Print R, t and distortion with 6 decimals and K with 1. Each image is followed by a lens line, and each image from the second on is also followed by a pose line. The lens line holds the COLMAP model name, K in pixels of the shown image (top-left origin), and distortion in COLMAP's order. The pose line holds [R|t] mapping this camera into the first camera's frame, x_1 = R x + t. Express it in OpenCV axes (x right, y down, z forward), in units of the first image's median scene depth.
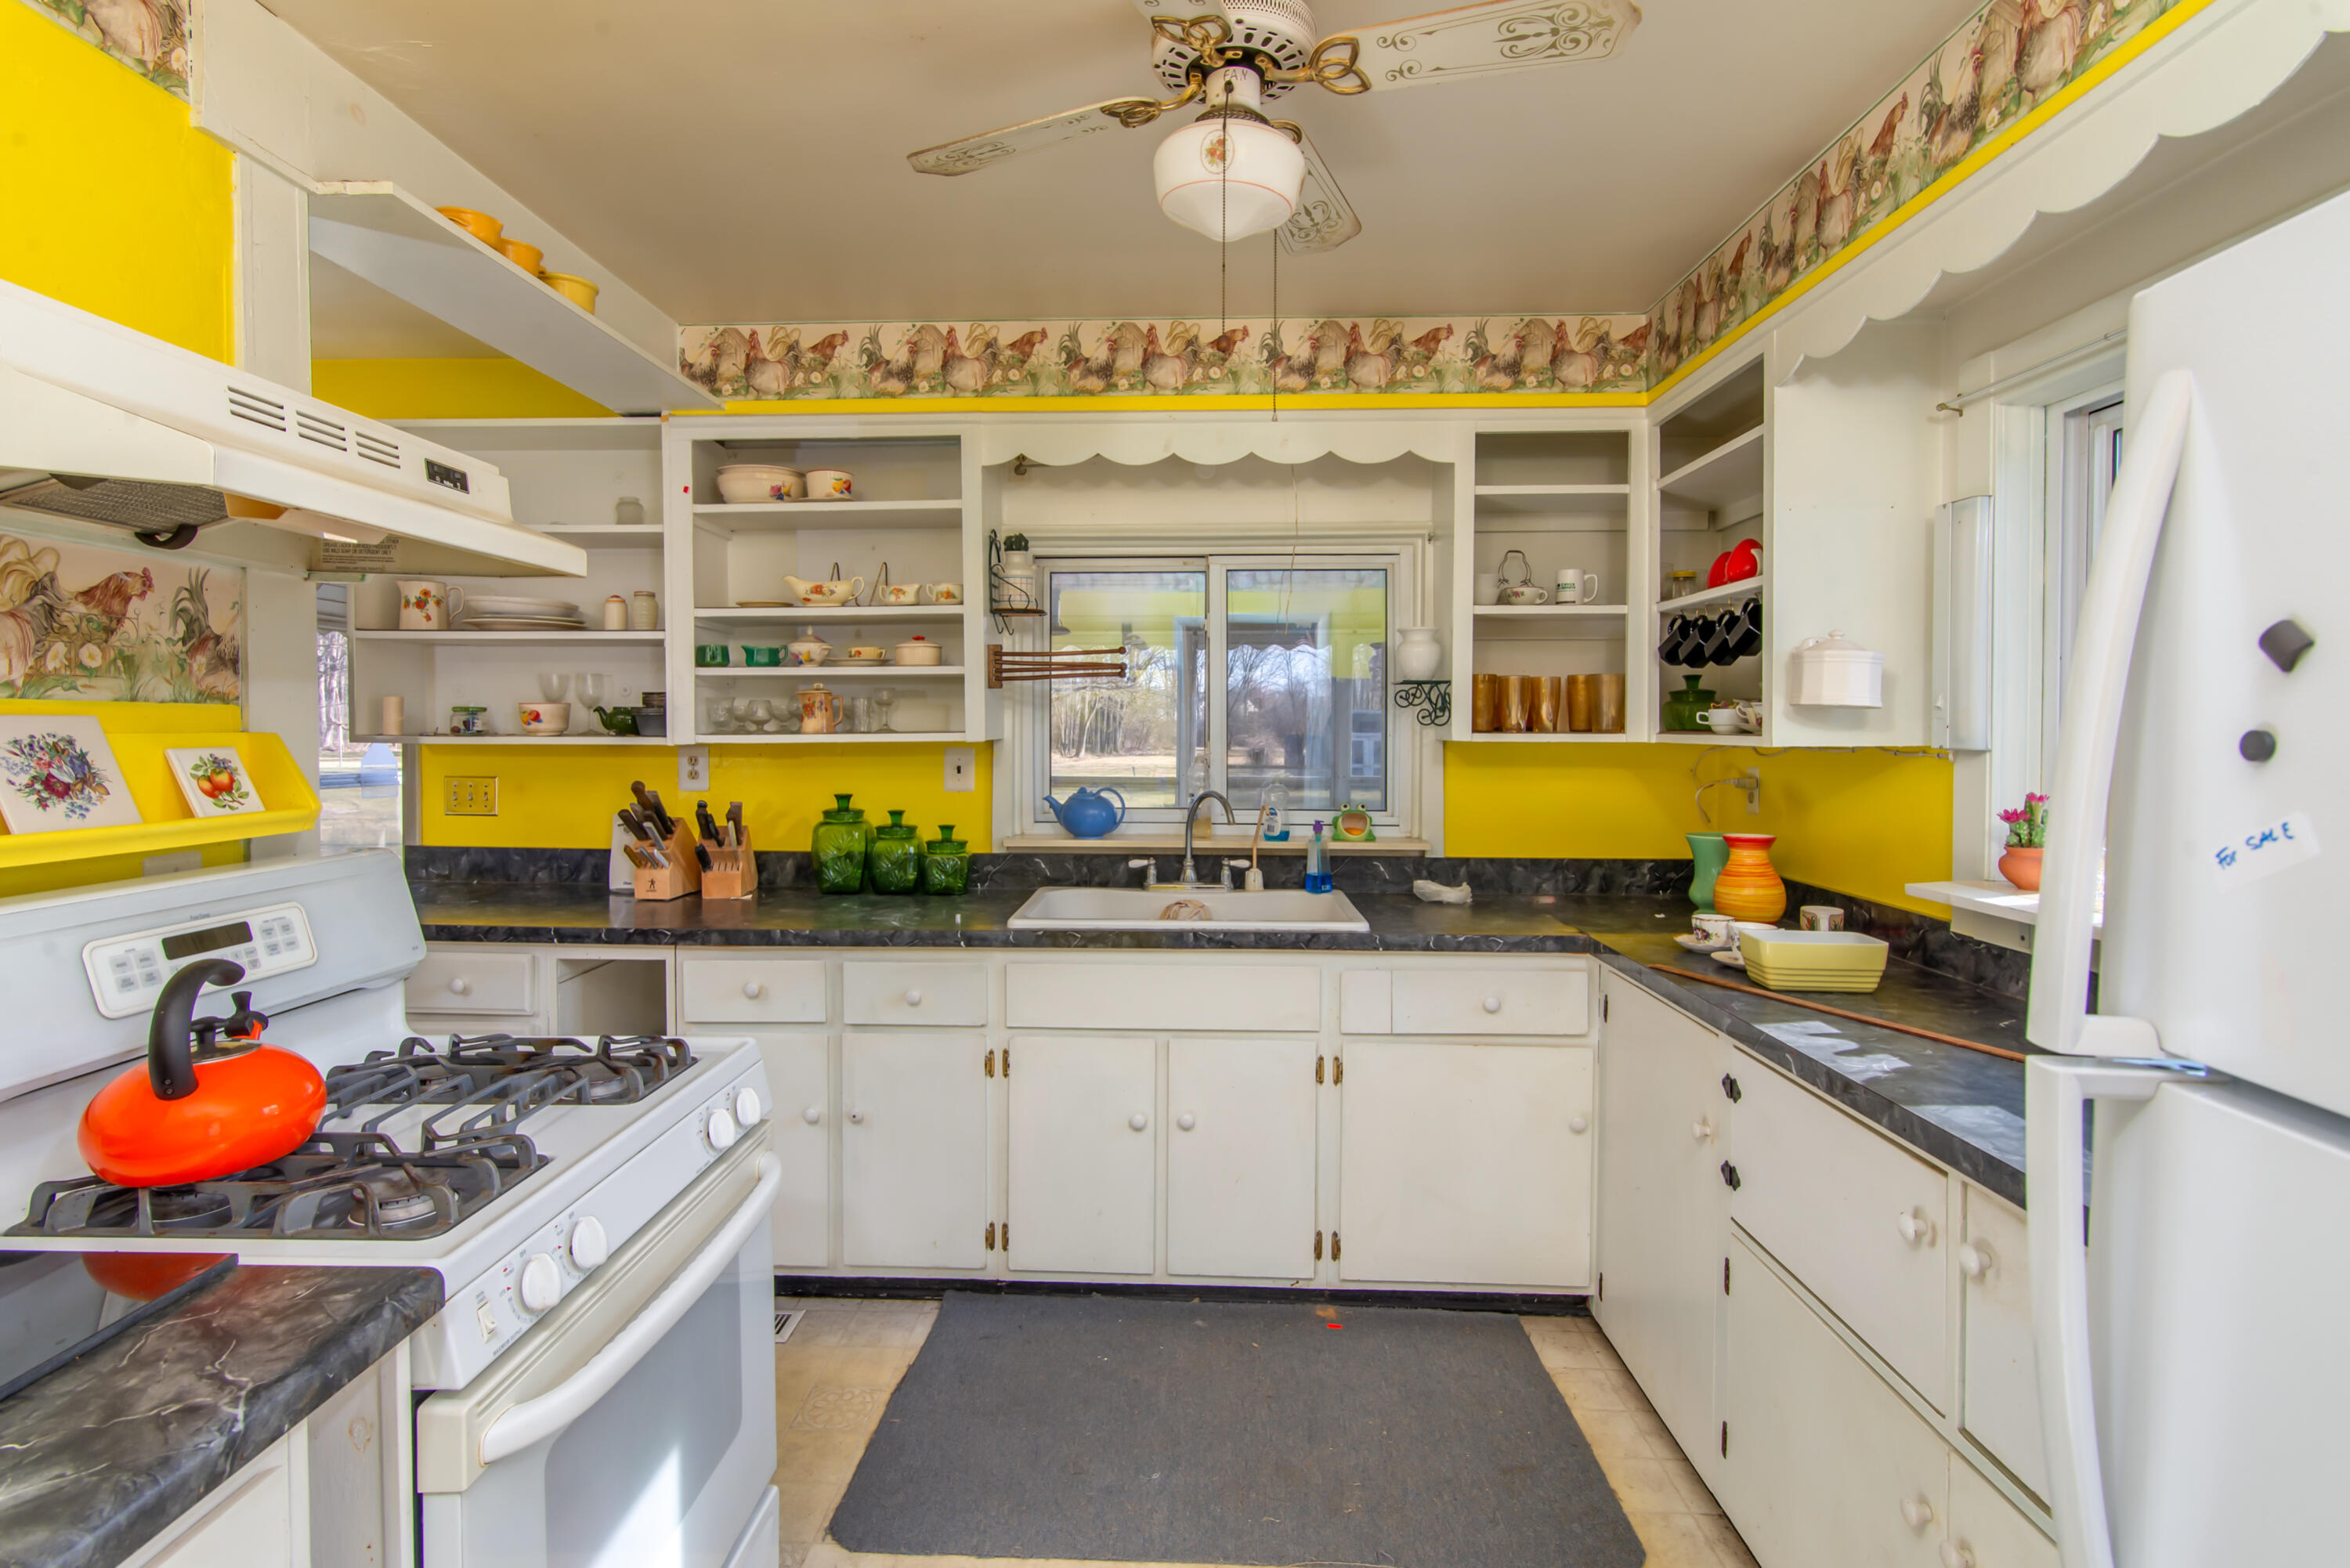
lens RADIAL K [[1169.0, 0, 1165.0], [0, 1169.0, 743.0], [0, 0, 1]] dist [-0.019002, 0.000801]
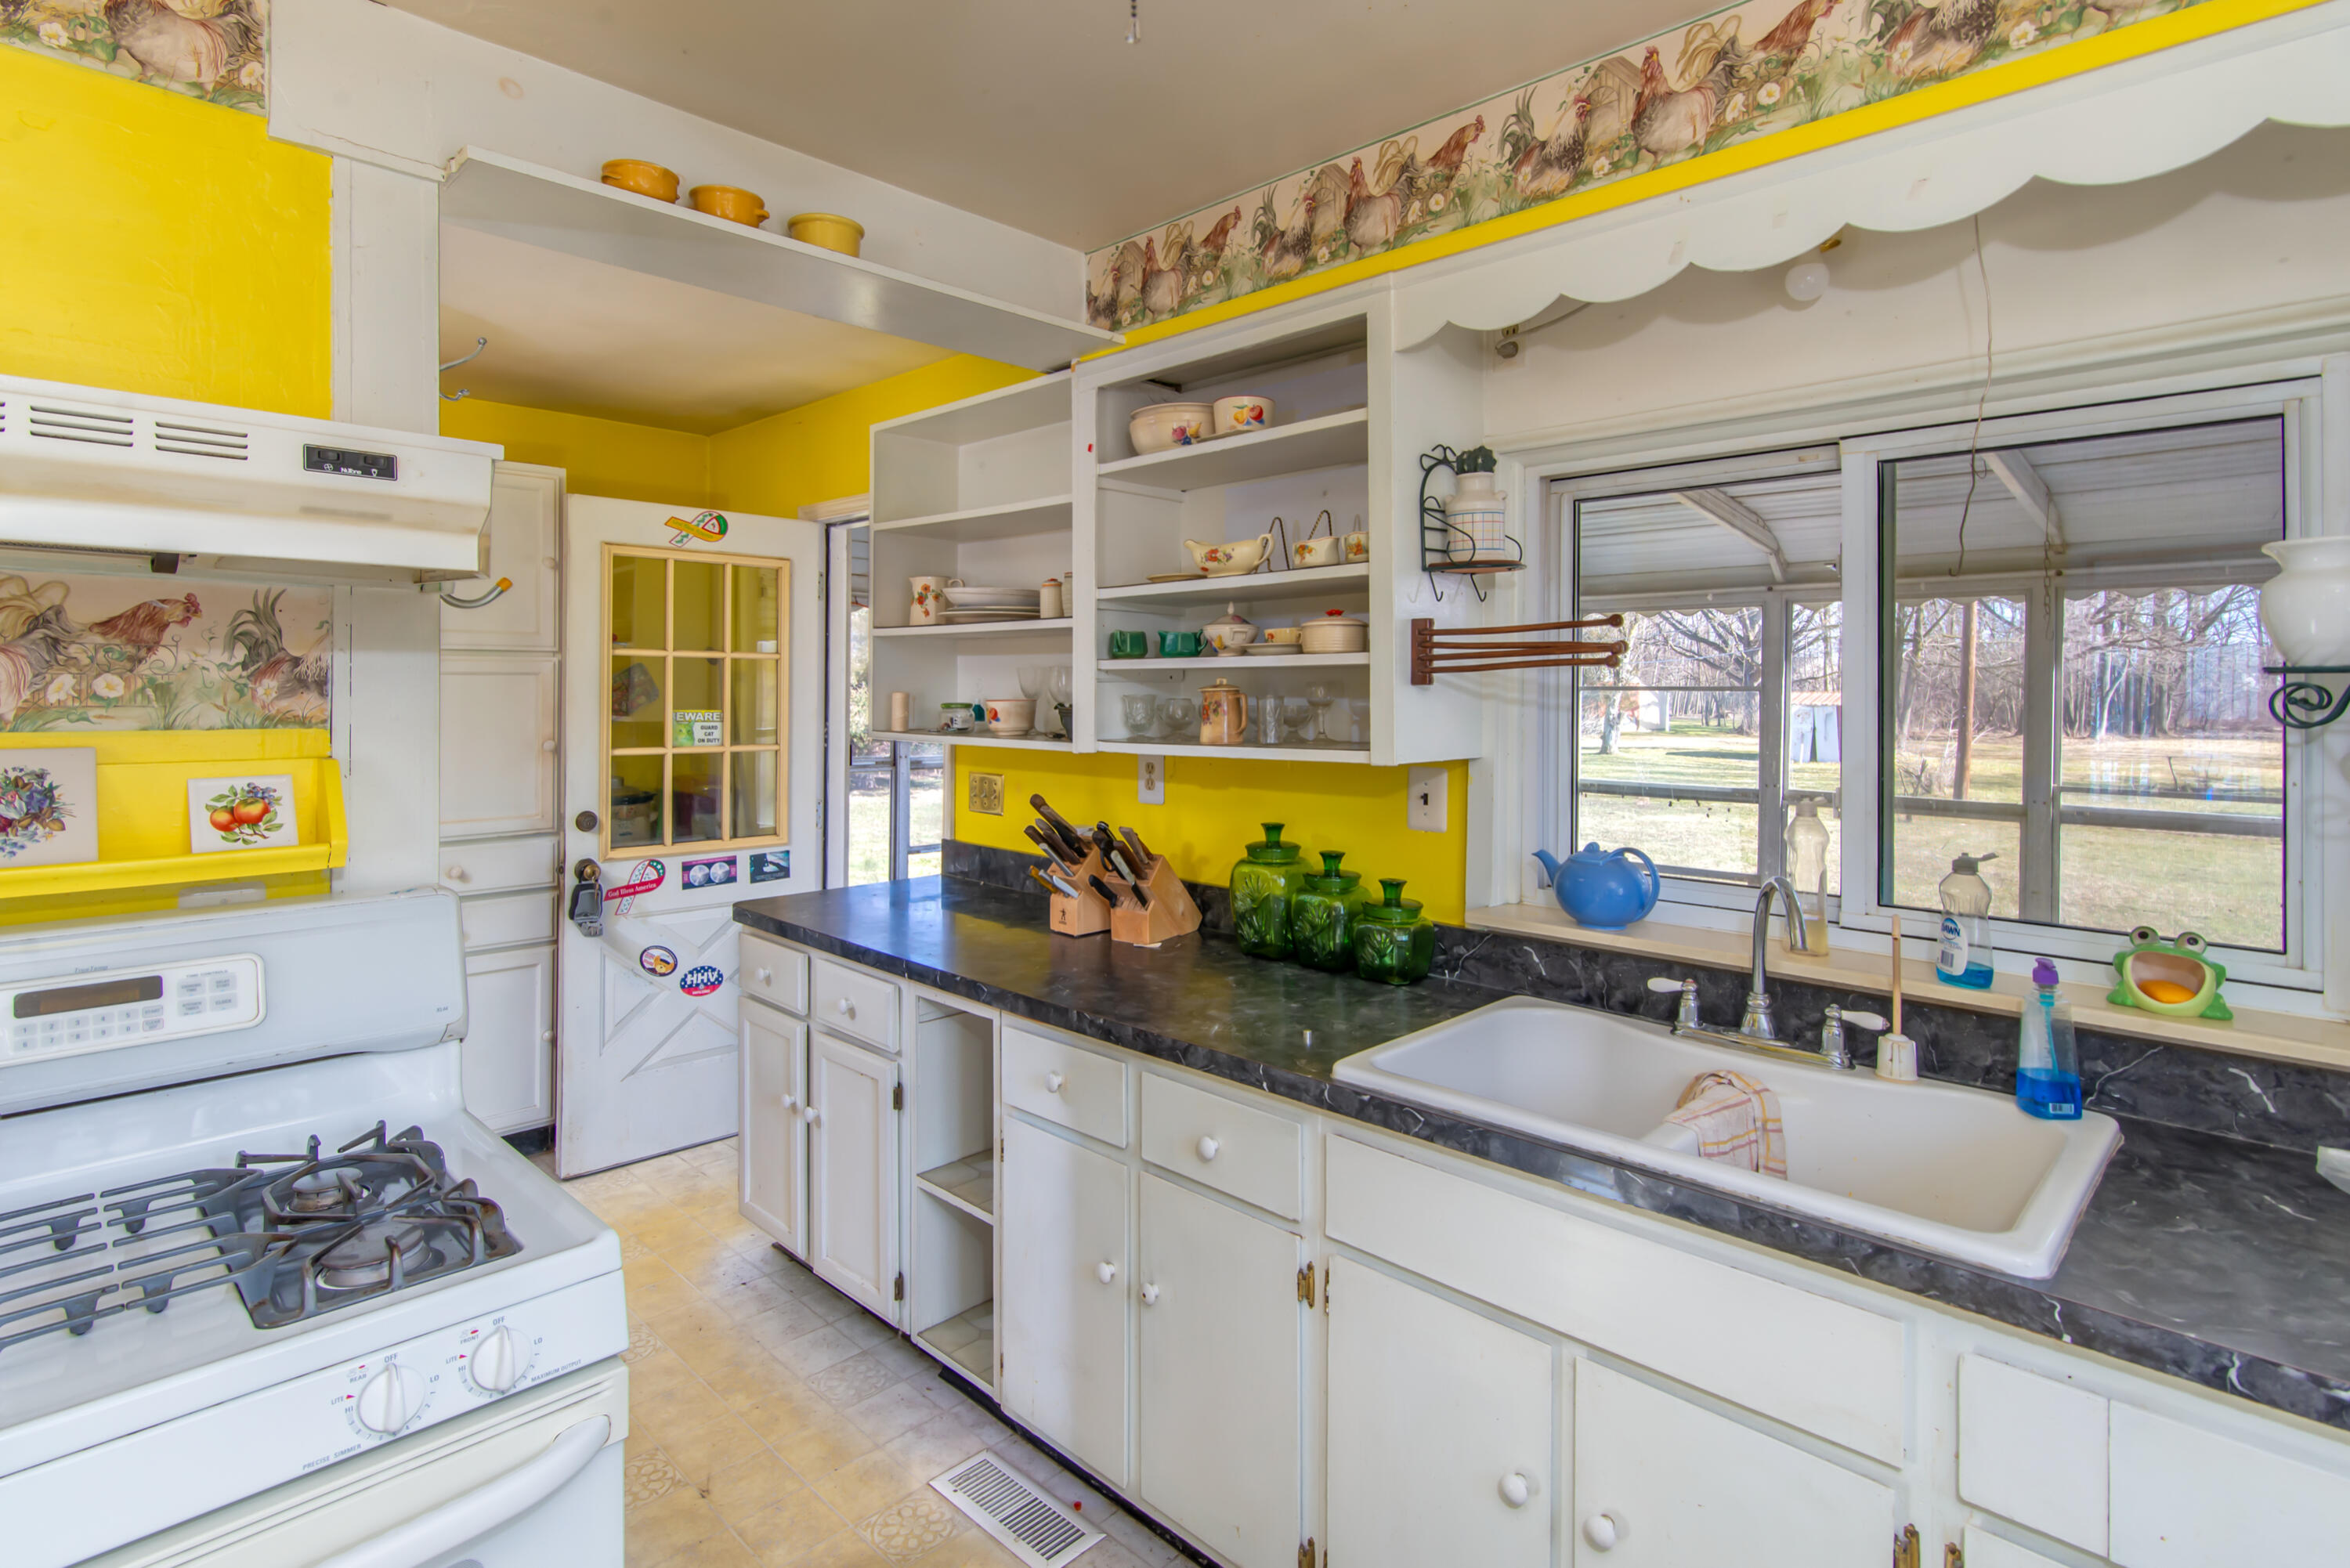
lens RADIAL K [[1183.9, 0, 1159.7], [0, 1183.9, 677.6], [0, 0, 1]] dist [-0.003935, -0.000089]
pose [[0.729706, -0.006197, -0.683733, 0.205613], [-0.012565, 0.999669, -0.022471, -0.034198], [0.683645, 0.024988, 0.729387, 0.418124]]
